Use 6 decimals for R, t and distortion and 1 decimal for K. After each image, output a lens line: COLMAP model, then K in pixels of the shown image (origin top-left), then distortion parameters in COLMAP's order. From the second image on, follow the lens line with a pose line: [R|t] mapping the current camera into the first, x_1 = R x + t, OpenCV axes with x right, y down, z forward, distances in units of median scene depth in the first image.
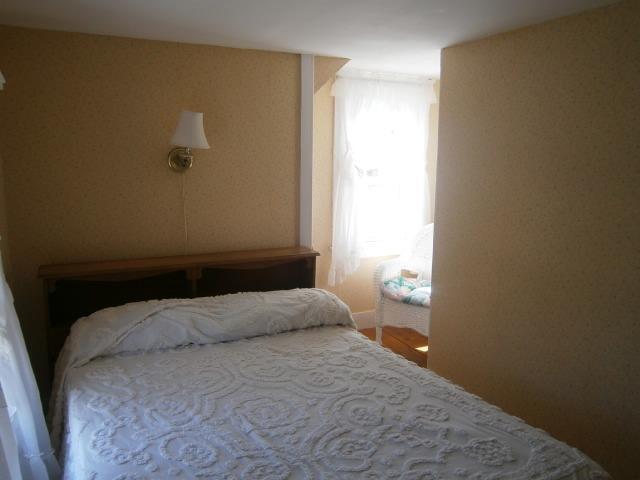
lens RADIAL K [[498.6, 0, 320.1], [0, 498.6, 239.3], [0, 0, 1]] dist [-0.049435, 0.029046]
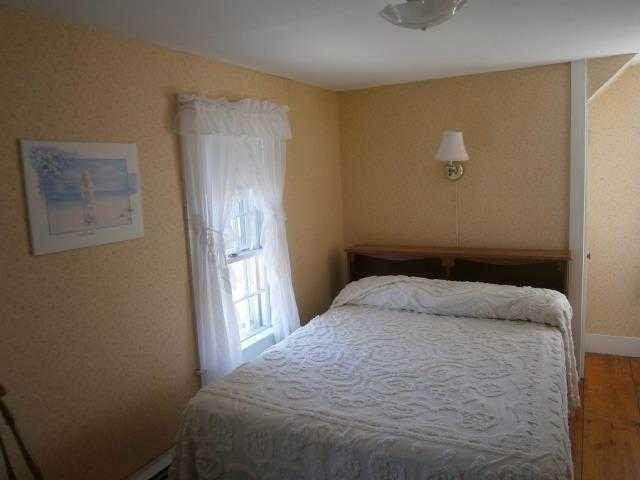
lens RADIAL K [[498.6, 0, 321.1], [0, 498.6, 239.4], [0, 0, 1]] dist [-0.049435, 0.029046]
pose [[0.594029, 0.067983, -0.801566, 0.613536], [-0.077212, 0.996641, 0.027307, 0.003992], [0.800730, 0.045669, 0.597283, -0.000521]]
